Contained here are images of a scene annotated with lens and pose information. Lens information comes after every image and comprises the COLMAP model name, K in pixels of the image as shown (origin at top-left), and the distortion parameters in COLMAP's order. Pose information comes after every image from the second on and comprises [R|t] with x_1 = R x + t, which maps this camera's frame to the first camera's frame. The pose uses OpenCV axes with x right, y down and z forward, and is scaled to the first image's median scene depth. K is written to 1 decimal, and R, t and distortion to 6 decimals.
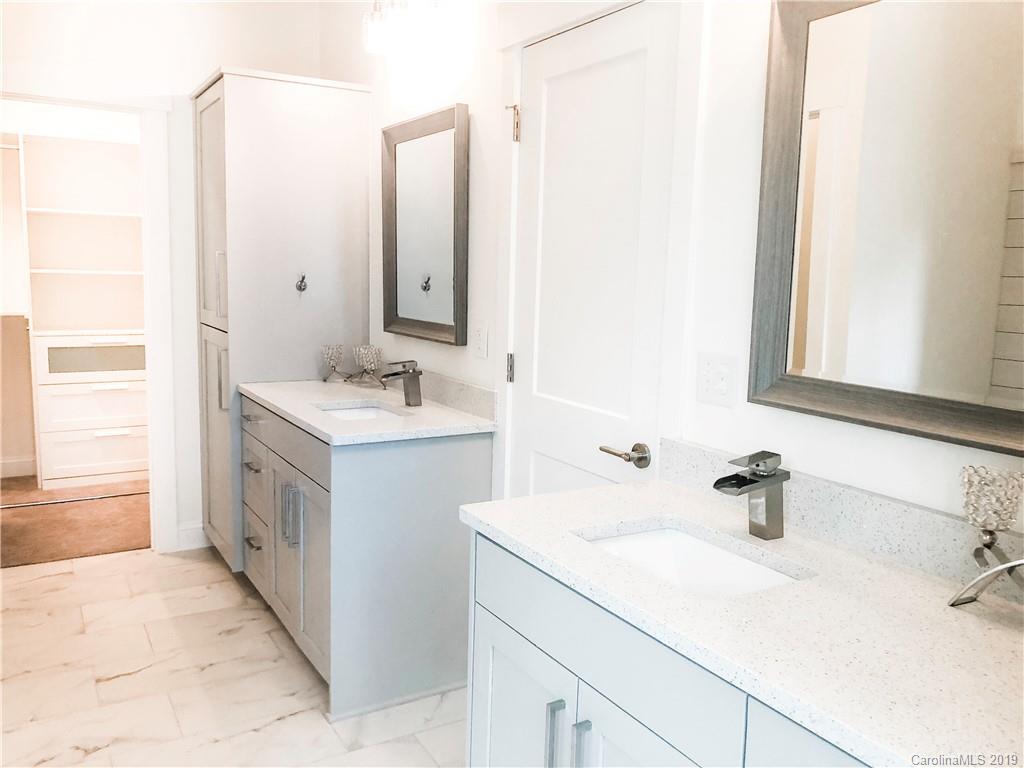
lens RADIAL K [[835.5, 0, 515.1], [0, 835.5, 384.6], [0, 0, 1]] dist [0.028212, -0.032895]
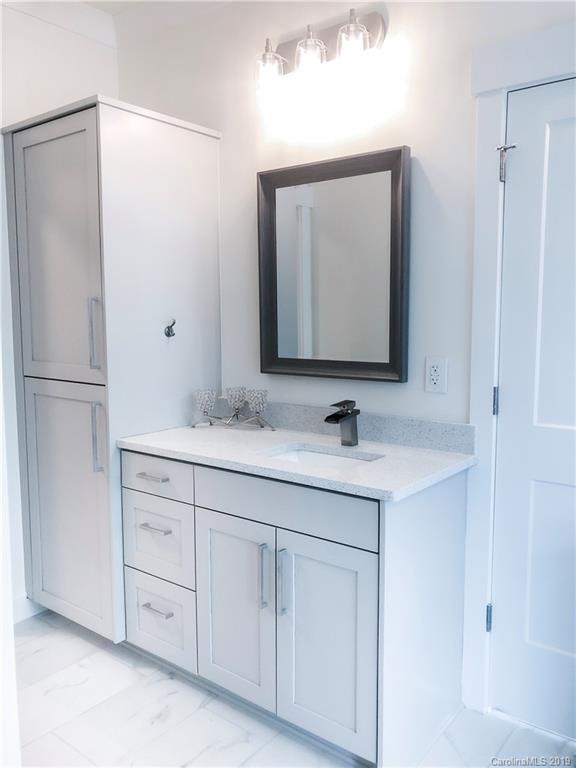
lens RADIAL K [[626.6, 0, 286.6], [0, 626.6, 385.7], [0, 0, 1]] dist [0.028212, -0.032895]
pose [[0.930534, -0.054701, 0.362097, -0.438893], [0.066564, 0.997574, -0.020357, -0.033800], [-0.360105, 0.043045, 0.931918, 0.312059]]
